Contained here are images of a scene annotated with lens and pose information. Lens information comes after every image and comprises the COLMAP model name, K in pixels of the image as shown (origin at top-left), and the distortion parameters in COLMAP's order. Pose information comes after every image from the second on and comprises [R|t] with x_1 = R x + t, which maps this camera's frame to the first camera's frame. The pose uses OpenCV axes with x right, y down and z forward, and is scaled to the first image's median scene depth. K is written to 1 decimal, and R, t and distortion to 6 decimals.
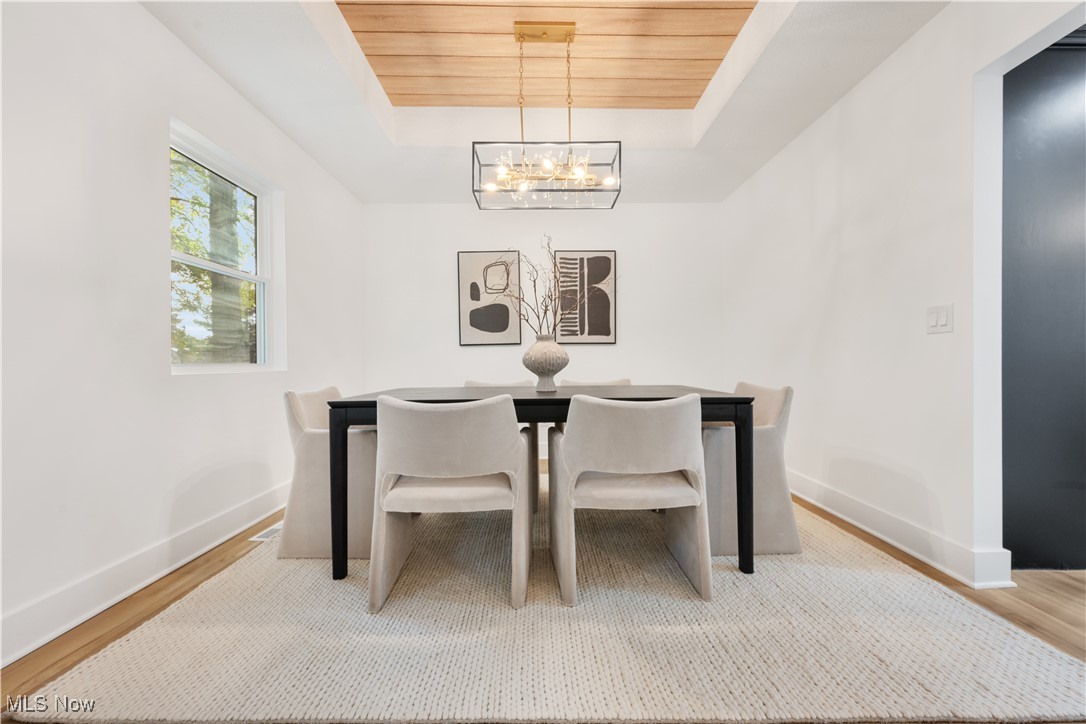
lens RADIAL K [[427.8, 0, 543.0], [0, 427.8, 362.0], [0, 0, 1]] dist [-0.000667, -0.000217]
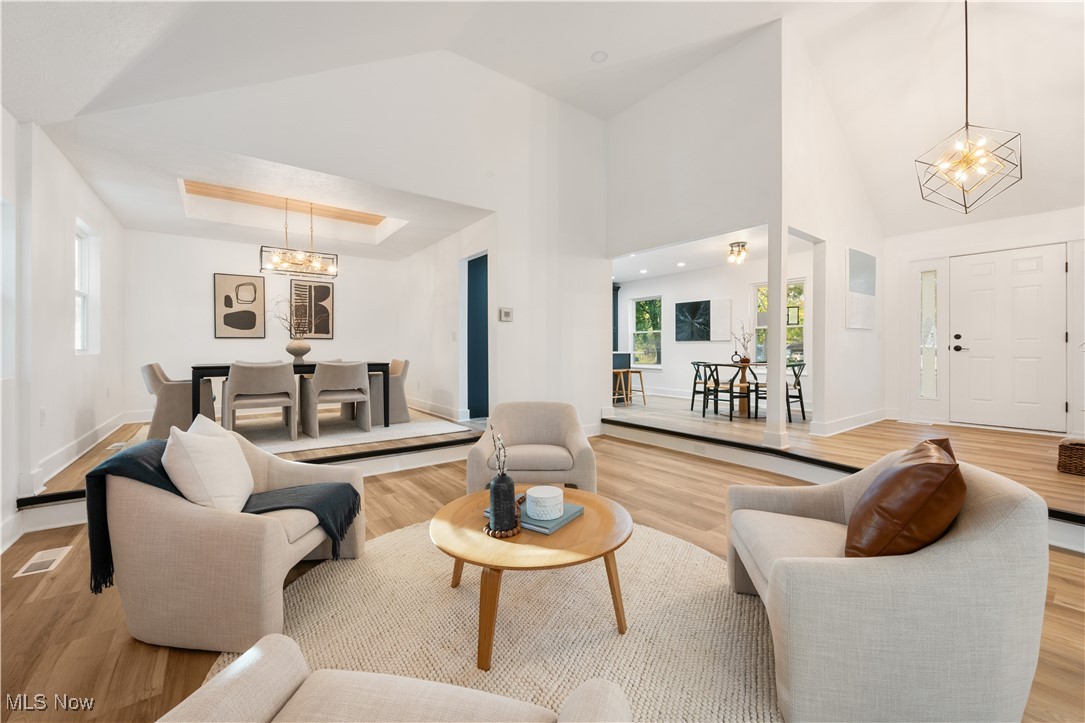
lens RADIAL K [[431.4, 0, 542.6], [0, 431.4, 349.3], [0, 0, 1]] dist [-0.001229, -0.000171]
pose [[0.808522, 0.007471, 0.588418, -0.156408], [-0.004851, 0.999970, -0.006031, 0.003281], [-0.588446, 0.002022, 0.808534, -0.832917]]
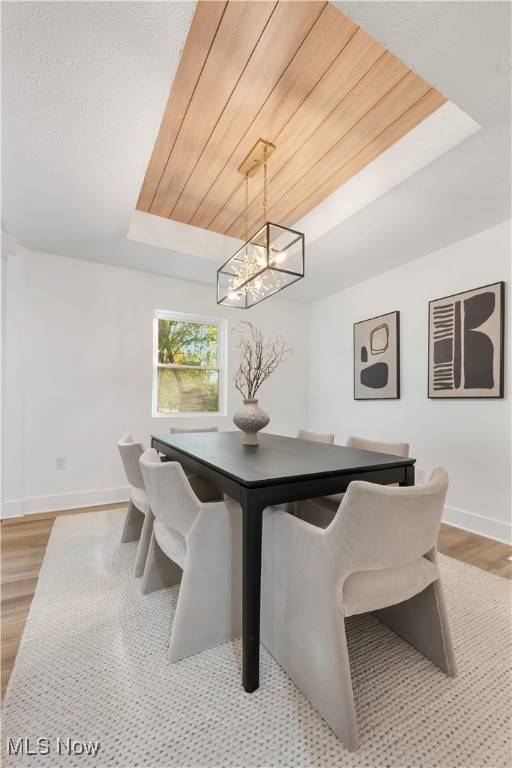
lens RADIAL K [[317.0, 0, 257.0], [0, 317.0, 396.5], [0, 0, 1]] dist [-0.001168, -0.000024]
pose [[0.480483, -0.006077, -0.876983, 0.467879], [-0.011630, 0.999844, -0.013301, -0.032782], [0.876927, 0.016590, 0.480337, 0.320370]]
